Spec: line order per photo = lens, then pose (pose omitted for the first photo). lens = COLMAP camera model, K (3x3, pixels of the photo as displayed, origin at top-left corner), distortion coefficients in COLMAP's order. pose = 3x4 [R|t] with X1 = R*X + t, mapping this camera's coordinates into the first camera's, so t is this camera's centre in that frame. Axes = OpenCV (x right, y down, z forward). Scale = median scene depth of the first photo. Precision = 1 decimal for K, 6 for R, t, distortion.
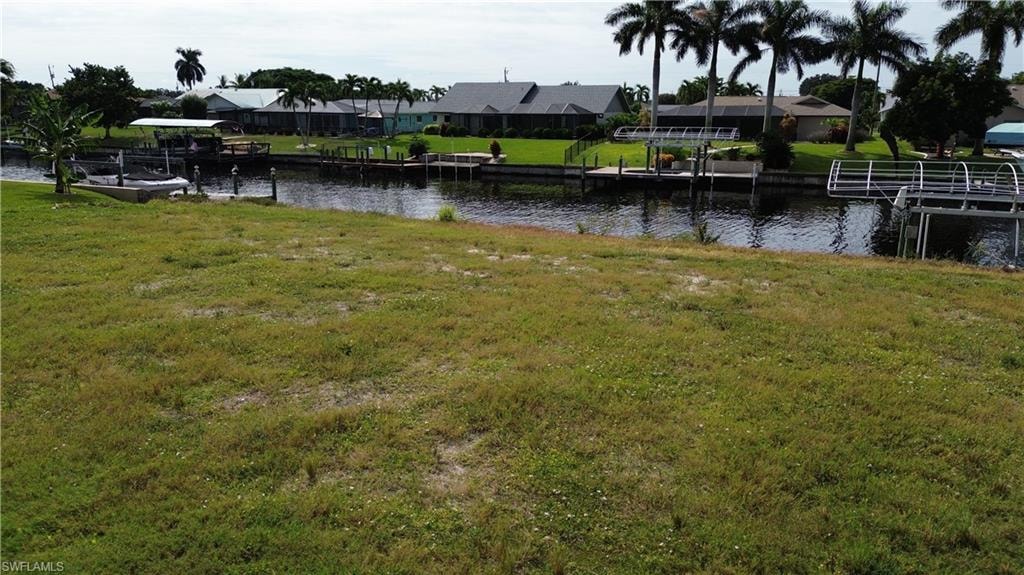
lens RADIAL K [[729.6, 0, 513.0], [0, 729.6, 284.3], [0, 0, 1]] dist [0.073377, -0.074794]
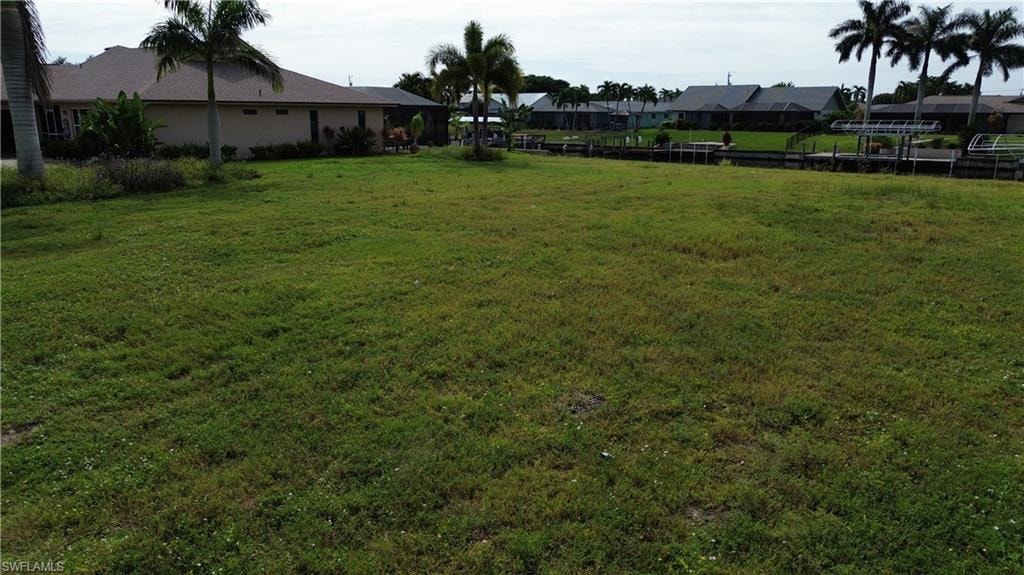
lens RADIAL K [[729.6, 0, 513.0], [0, 729.6, 284.3], [0, 0, 1]] dist [0.073377, -0.074794]
pose [[0.966295, 0.060814, -0.250152, -0.047516], [-0.061586, 0.998090, 0.004749, 0.081004], [0.249963, 0.010817, 0.968195, -0.312304]]
